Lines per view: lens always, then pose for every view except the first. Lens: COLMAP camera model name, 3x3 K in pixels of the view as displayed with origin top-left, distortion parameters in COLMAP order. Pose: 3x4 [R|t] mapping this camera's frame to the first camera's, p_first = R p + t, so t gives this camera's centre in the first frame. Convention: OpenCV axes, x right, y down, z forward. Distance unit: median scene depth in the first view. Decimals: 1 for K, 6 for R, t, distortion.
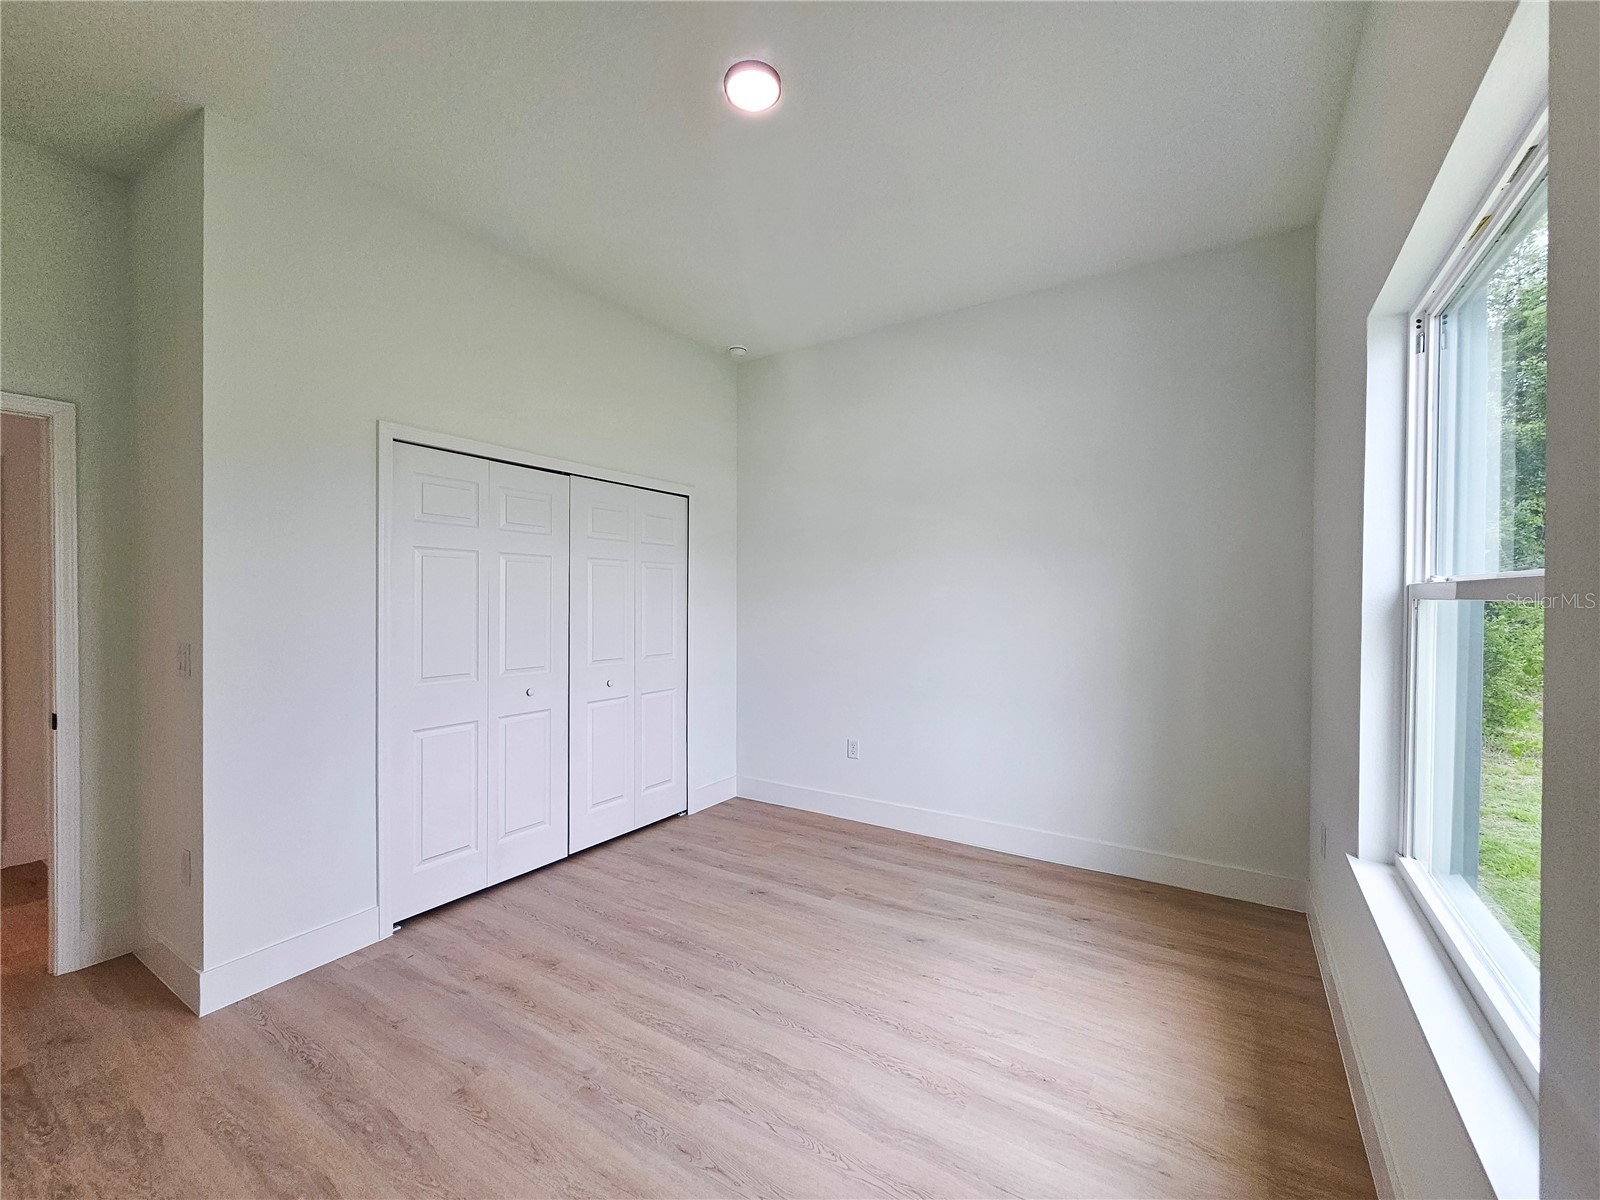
lens RADIAL K [[656.2, 0, 802.1], [0, 656.2, 603.6], [0, 0, 1]] dist [-0.000509, -0.000132]
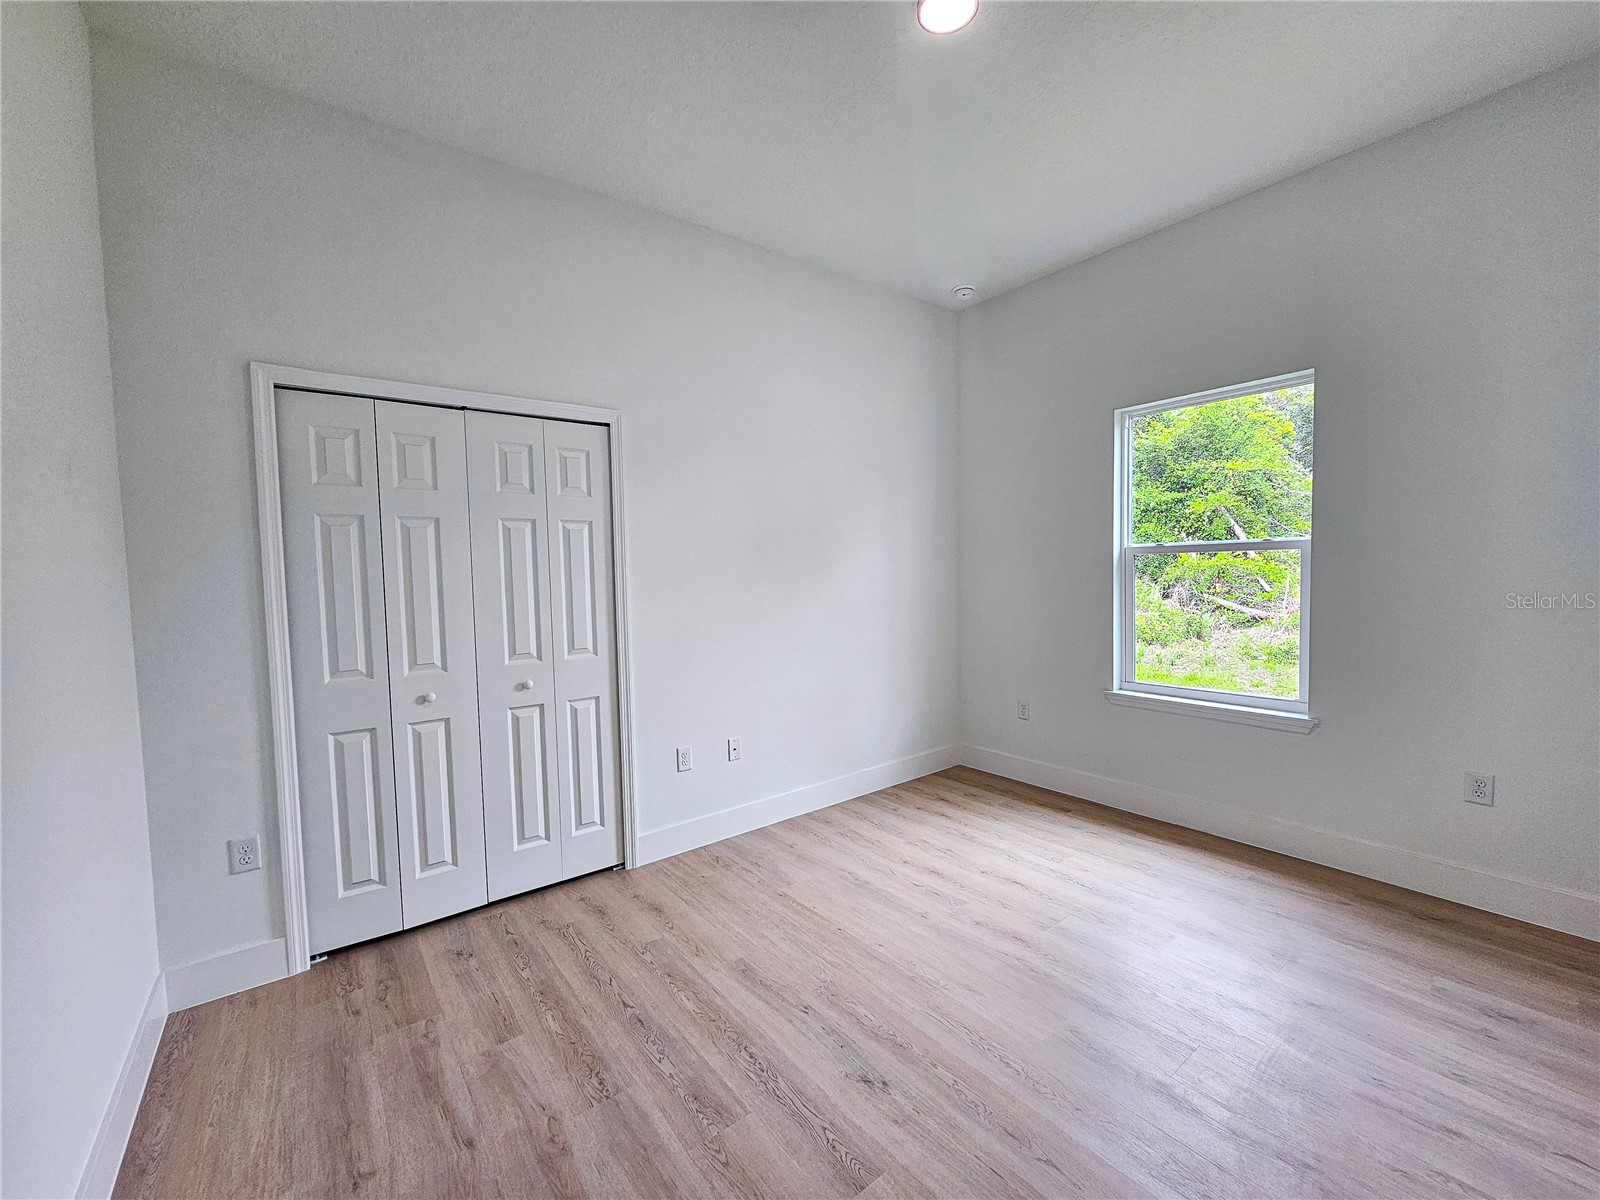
lens RADIAL K [[656.2, 0, 802.1], [0, 656.2, 603.6], [0, 0, 1]] dist [-0.000509, -0.000132]
pose [[0.939880, -0.004449, -0.341477, 0.259064], [0.023661, 0.998361, 0.052118, -0.004160], [0.340685, -0.057064, 0.938444, 0.403948]]
